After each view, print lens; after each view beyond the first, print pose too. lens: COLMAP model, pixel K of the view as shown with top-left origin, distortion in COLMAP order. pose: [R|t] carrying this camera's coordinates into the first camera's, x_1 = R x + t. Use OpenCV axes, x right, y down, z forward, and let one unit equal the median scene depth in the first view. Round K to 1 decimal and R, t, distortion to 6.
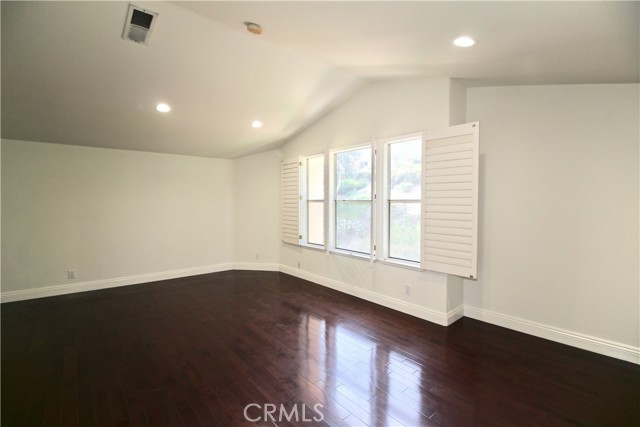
lens RADIAL K [[307.7, 0, 320.0], [0, 307.7, 213.5], [0, 0, 1]] dist [-0.000521, -0.000347]
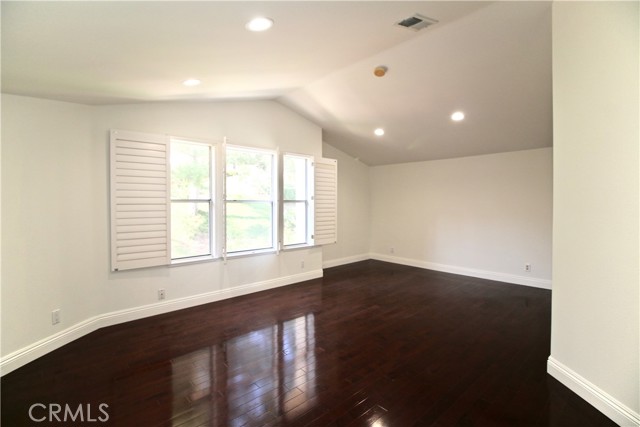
lens RADIAL K [[307.7, 0, 320.0], [0, 307.7, 213.5], [0, 0, 1]] dist [-0.000521, -0.000347]
pose [[-0.083887, -0.039232, 0.995703, -1.059045], [0.032650, 0.998580, 0.042096, -0.039998], [-0.995940, 0.036041, -0.082487, 0.974568]]
